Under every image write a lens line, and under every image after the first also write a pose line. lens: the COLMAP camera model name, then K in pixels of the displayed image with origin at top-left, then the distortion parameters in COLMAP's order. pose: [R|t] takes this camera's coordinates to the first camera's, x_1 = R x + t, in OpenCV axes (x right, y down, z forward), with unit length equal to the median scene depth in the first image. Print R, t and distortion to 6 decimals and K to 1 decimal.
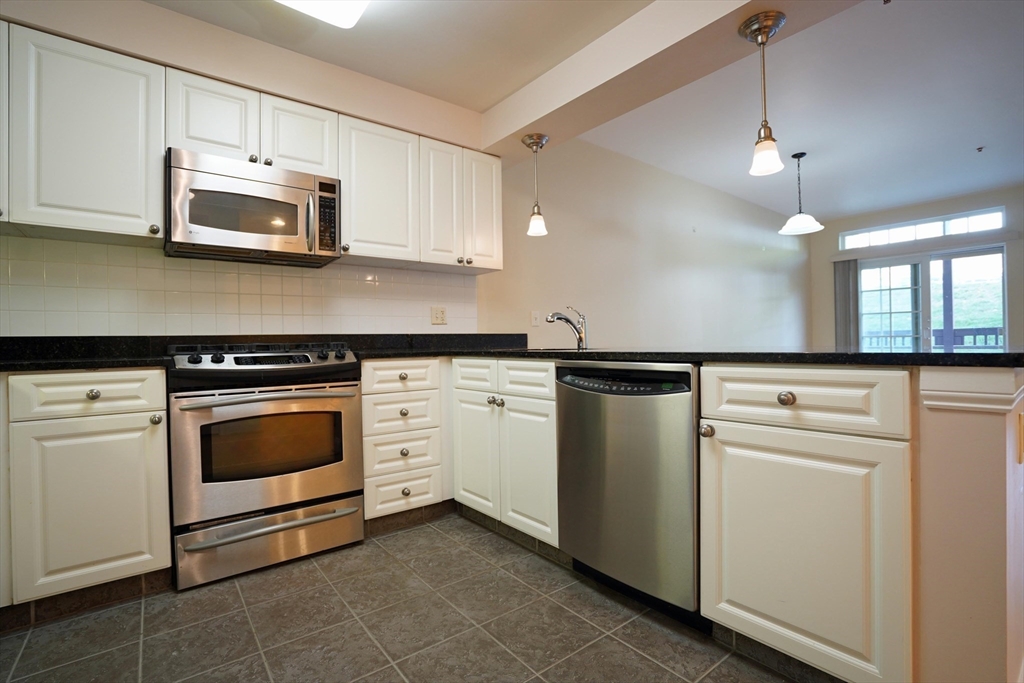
lens RADIAL K [[471.3, 0, 508.7], [0, 471.3, 341.0], [0, 0, 1]] dist [-0.058409, 0.021535]
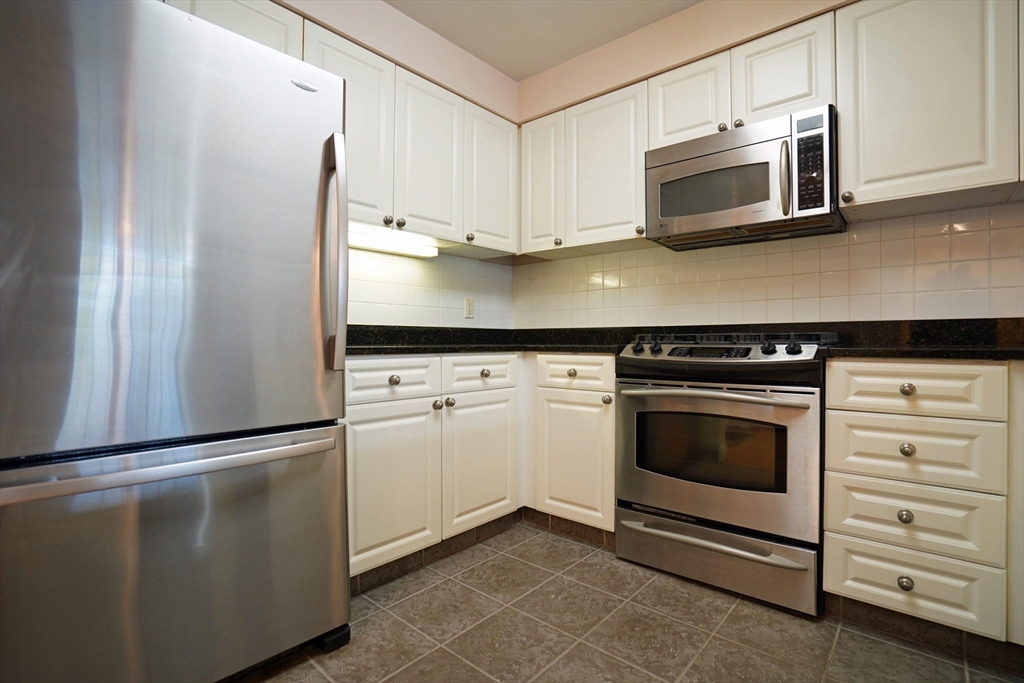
lens RADIAL K [[483.9, 0, 511.3], [0, 483.9, 338.6], [0, 0, 1]] dist [-0.054985, 0.017082]
pose [[0.183835, 0.014149, -0.982855, 0.291862], [0.001441, 0.999891, 0.014663, 0.001372], [0.982956, -0.004112, 0.183795, 0.434221]]
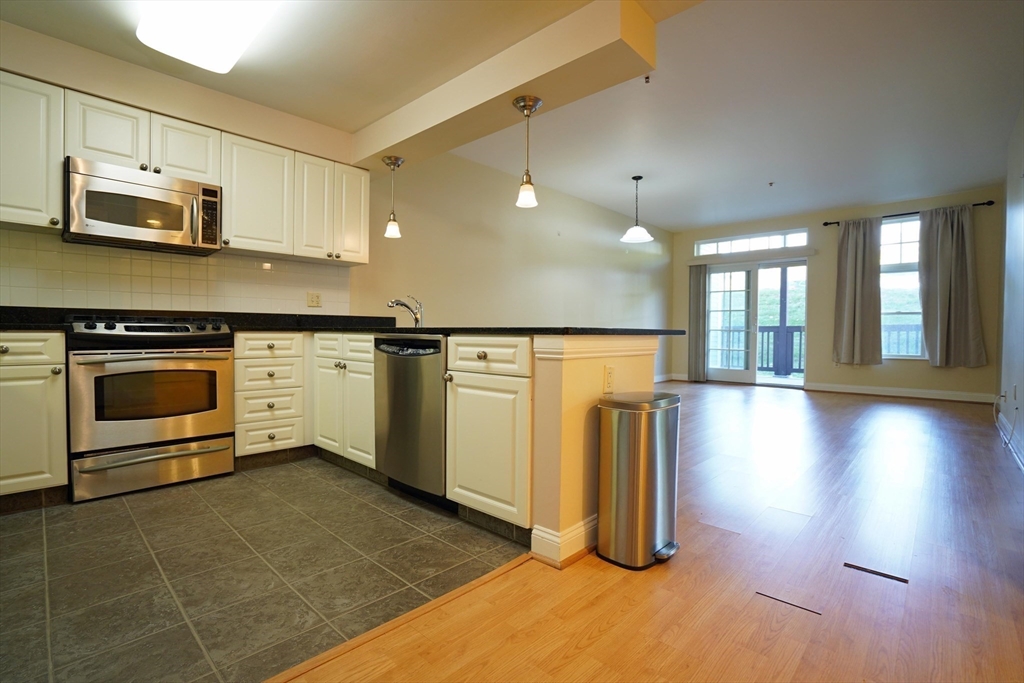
lens RADIAL K [[471.3, 0, 508.7], [0, 471.3, 341.0], [0, 0, 1]] dist [-0.058409, 0.021535]
pose [[0.988720, 0.022930, 0.148007, 0.247340], [-0.026423, 0.999416, 0.021679, 0.019202], [-0.147424, -0.025345, 0.988749, -0.372085]]
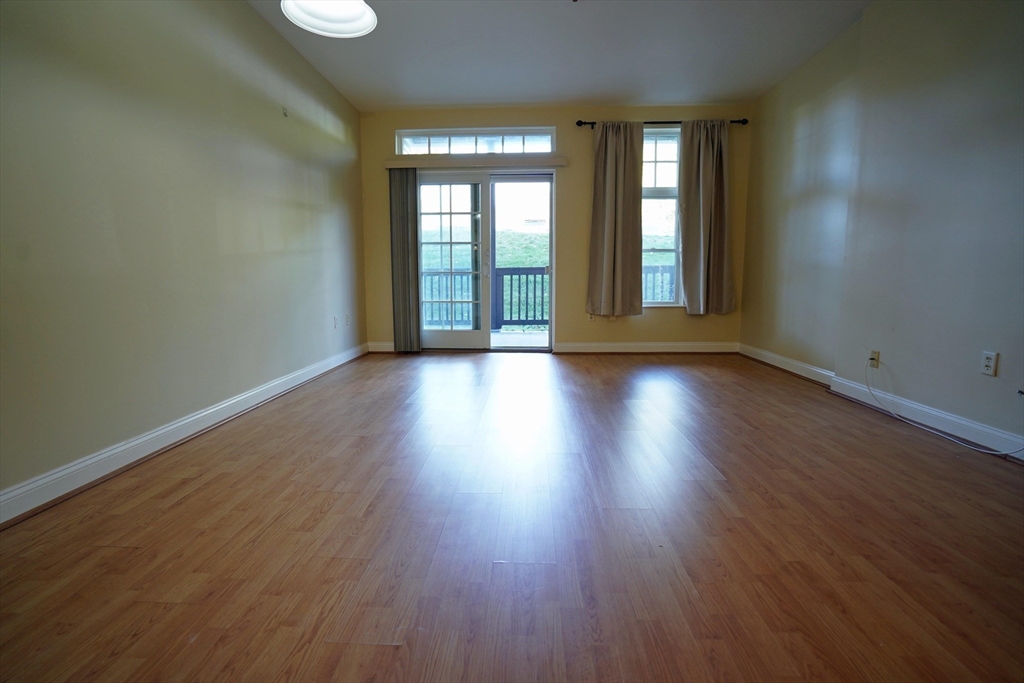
lens RADIAL K [[471.3, 0, 508.7], [0, 471.3, 341.0], [0, 0, 1]] dist [-0.058409, 0.021535]
pose [[0.644924, -0.083855, 0.759632, 0.783912], [-0.012859, 0.992631, 0.120493, 0.023726], [-0.764139, -0.087477, 0.639093, 1.147049]]
